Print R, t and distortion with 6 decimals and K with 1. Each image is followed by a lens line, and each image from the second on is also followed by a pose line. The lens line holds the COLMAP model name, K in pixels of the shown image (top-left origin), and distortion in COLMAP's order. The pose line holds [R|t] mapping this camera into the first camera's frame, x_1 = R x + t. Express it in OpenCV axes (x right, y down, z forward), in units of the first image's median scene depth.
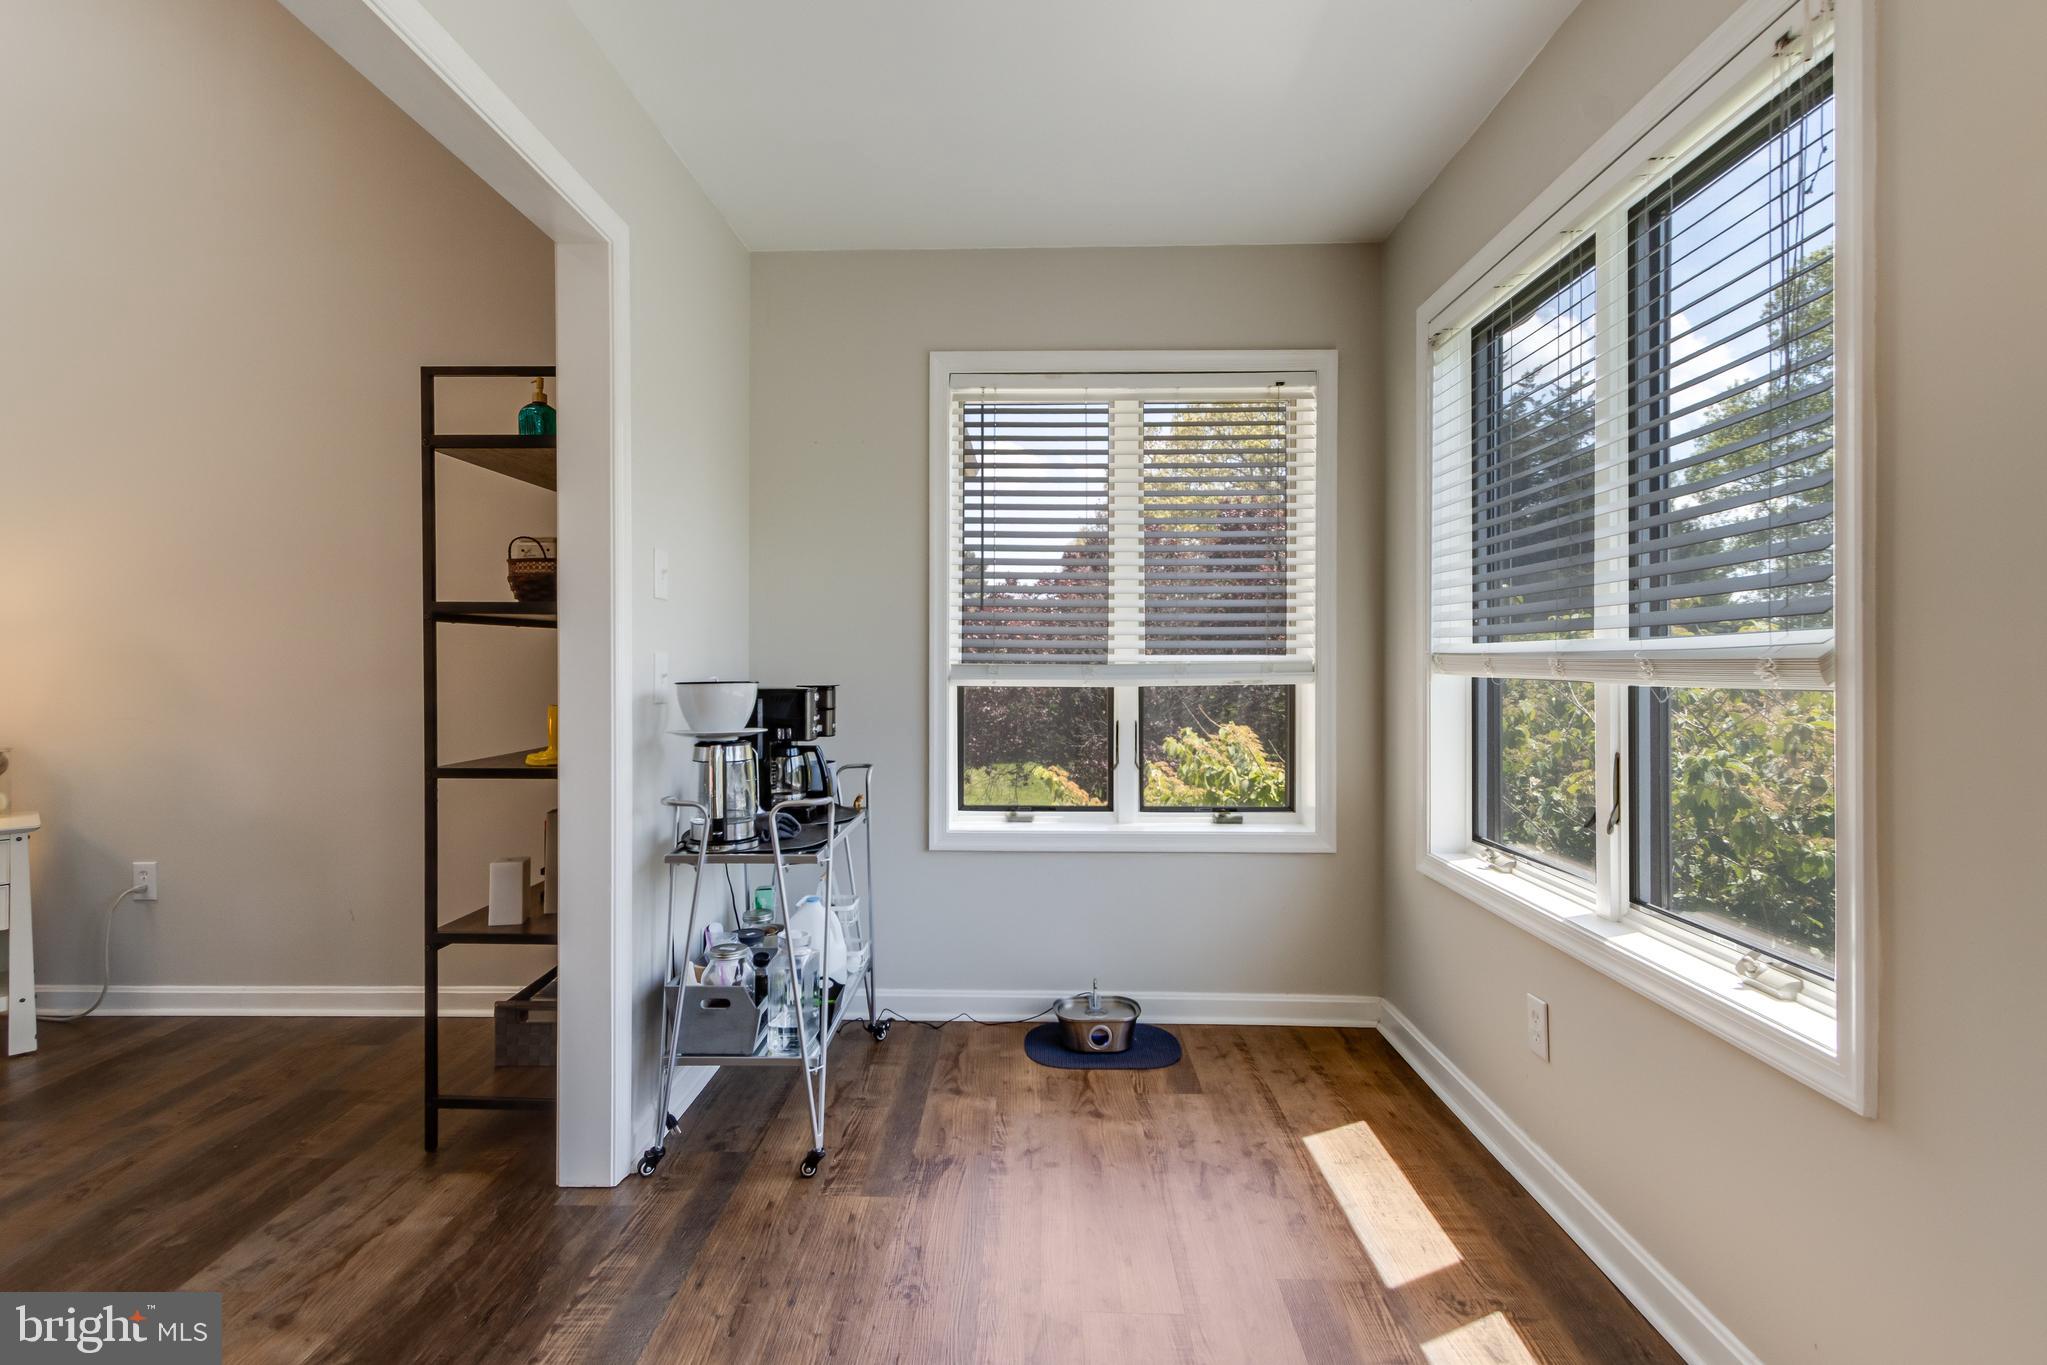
lens RADIAL K [[965.0, 0, 1016.8], [0, 965.0, 678.3], [0, 0, 1]] dist [0.000152, 0.000299]
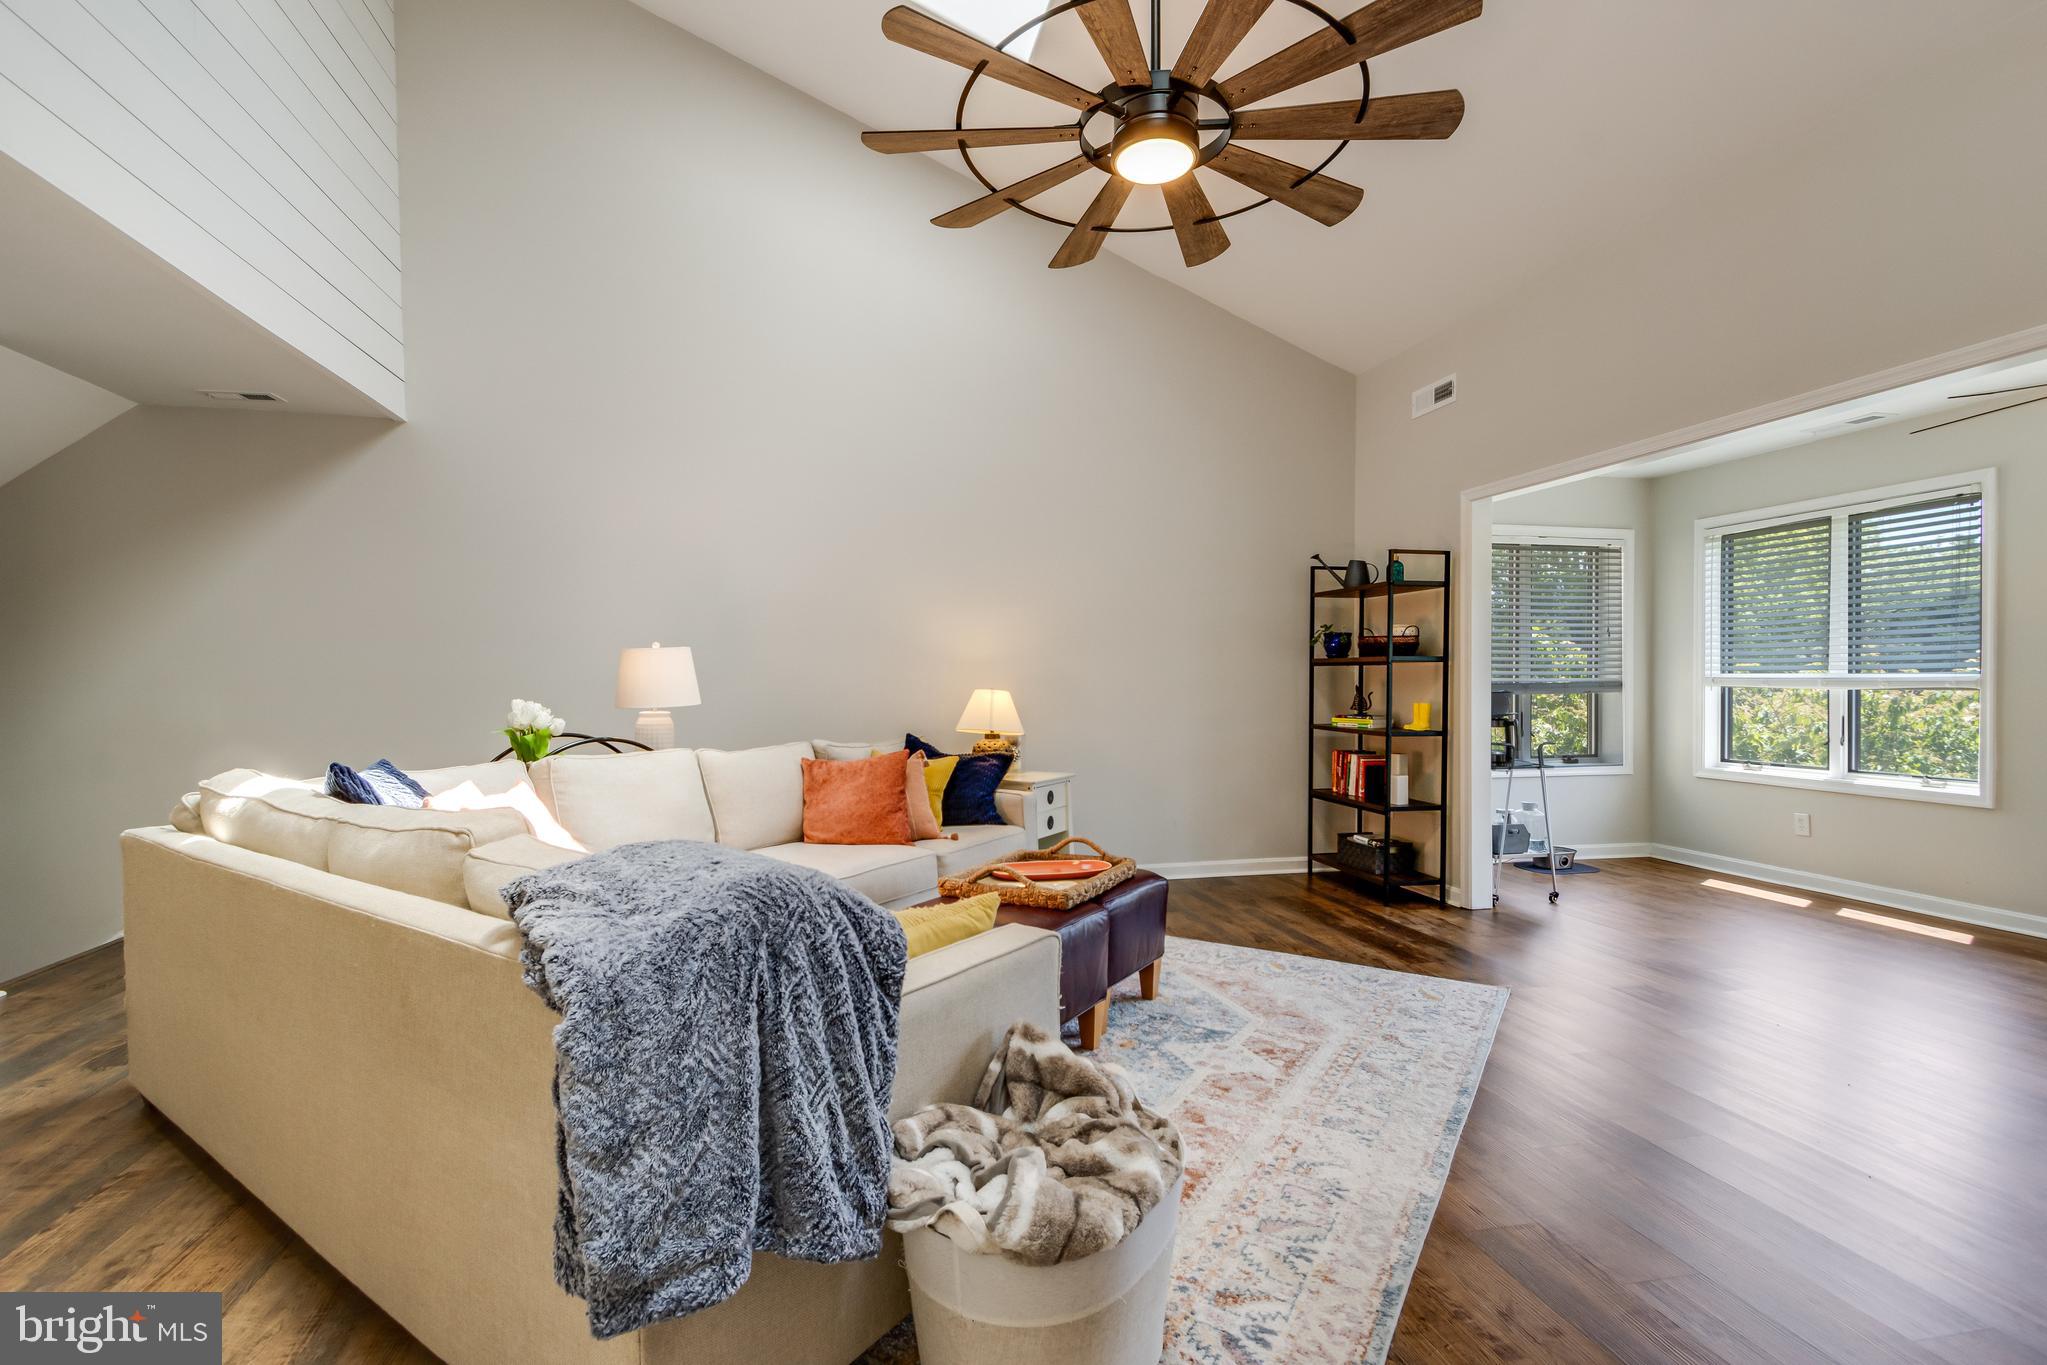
lens RADIAL K [[949.1, 0, 980.2], [0, 949.1, 668.3], [0, 0, 1]] dist [0.007909, -0.002331]
pose [[0.972676, 0.007197, 0.232055, -1.742875], [-0.001429, 0.999686, -0.025015, 0.010997], [-0.232162, 0.024000, 0.972381, -0.766786]]
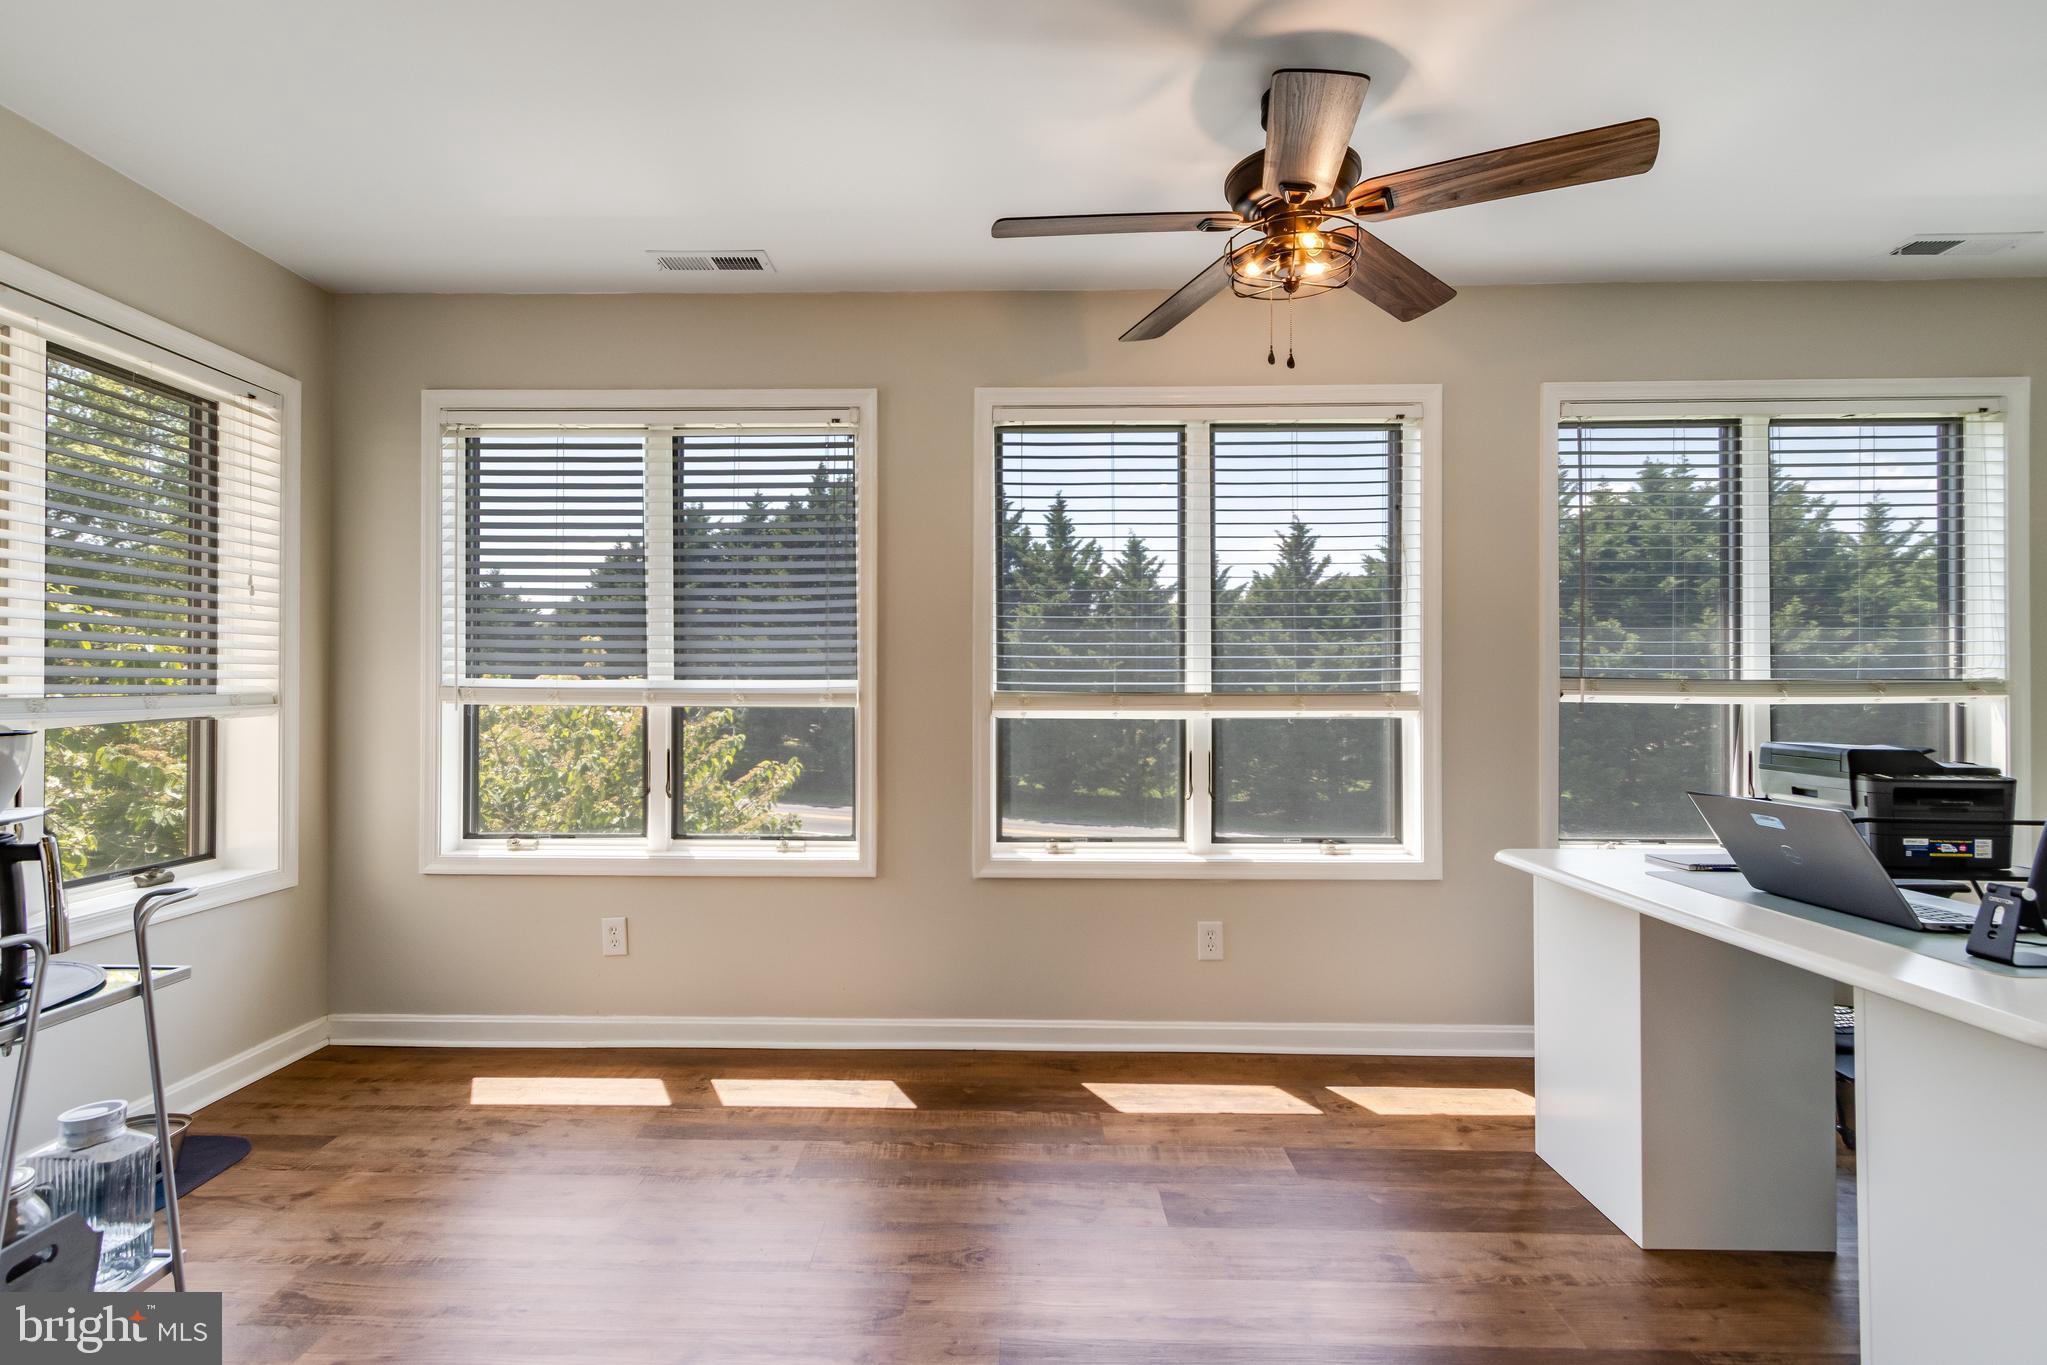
lens RADIAL K [[949.1, 0, 1008.7], [0, 949.1, 681.2], [0, 0, 1]] dist [0.007909, -0.002331]
pose [[-0.019048, 0.008475, 0.999783, -0.774213], [0.010033, 0.999915, -0.008285, -0.015357], [-0.999768, 0.009873, -0.019131, 0.328174]]
